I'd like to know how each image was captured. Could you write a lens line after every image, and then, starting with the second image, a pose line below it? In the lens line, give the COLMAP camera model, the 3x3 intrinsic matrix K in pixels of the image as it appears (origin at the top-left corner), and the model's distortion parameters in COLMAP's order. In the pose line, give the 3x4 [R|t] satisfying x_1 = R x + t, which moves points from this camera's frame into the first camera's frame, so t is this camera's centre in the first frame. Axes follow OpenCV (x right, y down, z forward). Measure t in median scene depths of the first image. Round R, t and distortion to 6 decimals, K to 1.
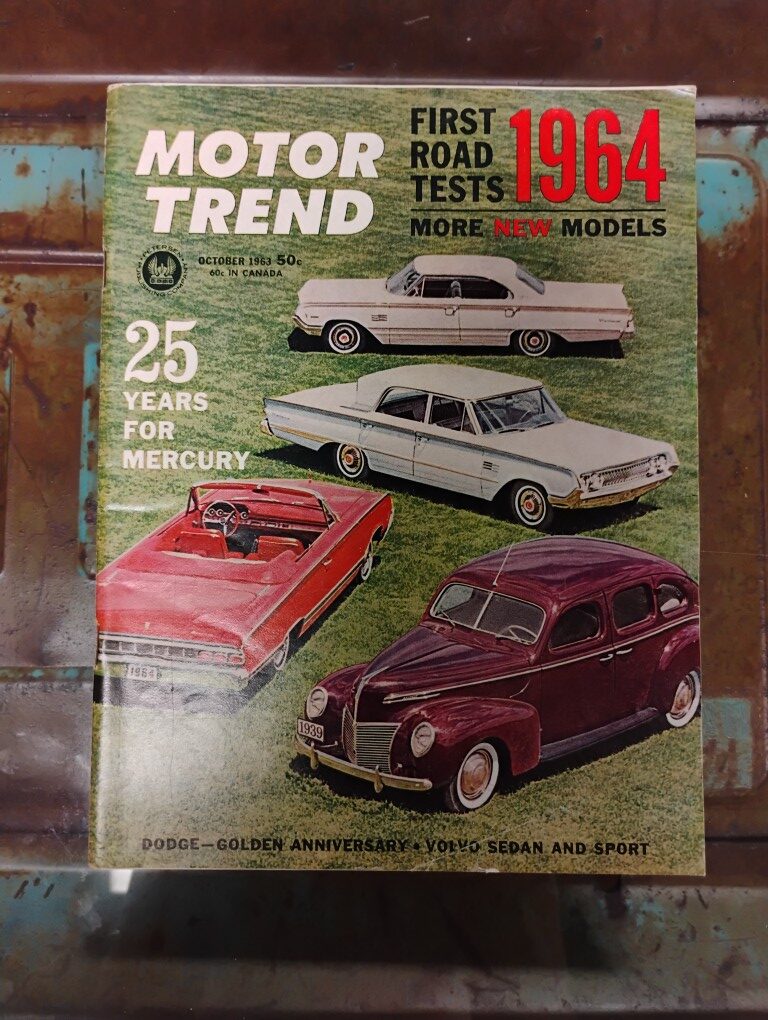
lens RADIAL K [[859.9, 0, 382.7], [0, 859.9, 512.2], [0, 0, 1]] dist [0.047411, -0.087903]
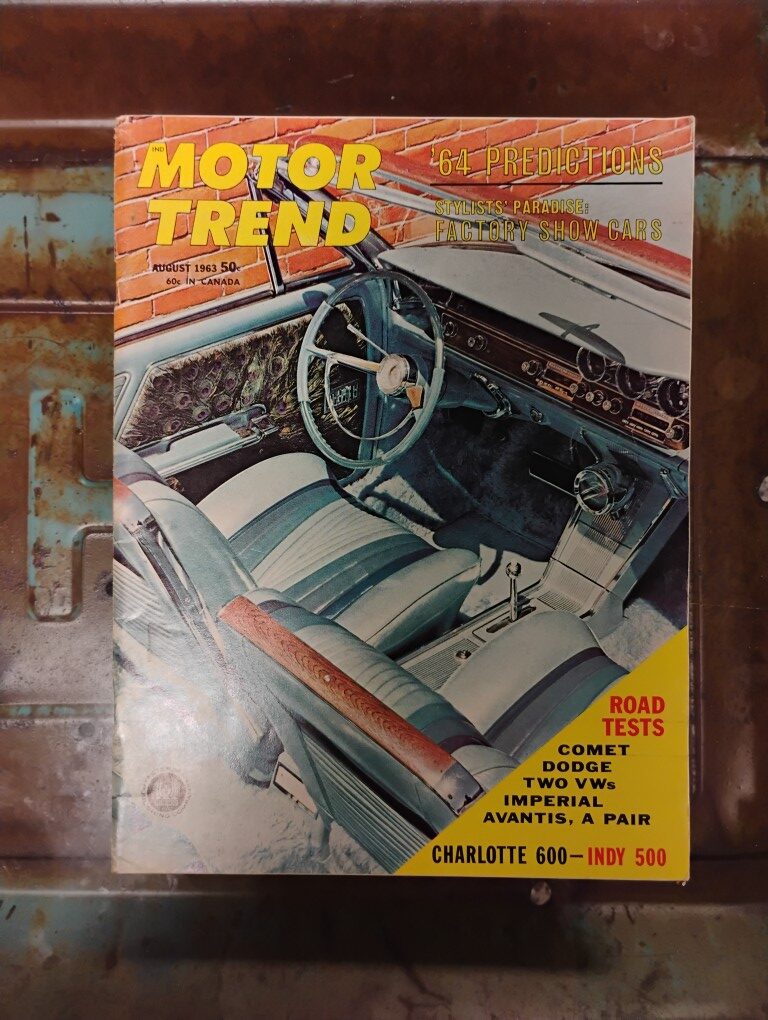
lens RADIAL K [[858.4, 0, 381.8], [0, 858.4, 512.5], [0, 0, 1]] dist [0.057337, -0.107647]
pose [[0.999955, -0.009259, -0.001929, 0.073546], [0.009336, 0.998954, 0.044766, -0.092620], [0.001513, -0.044782, 0.998996, -0.031423]]
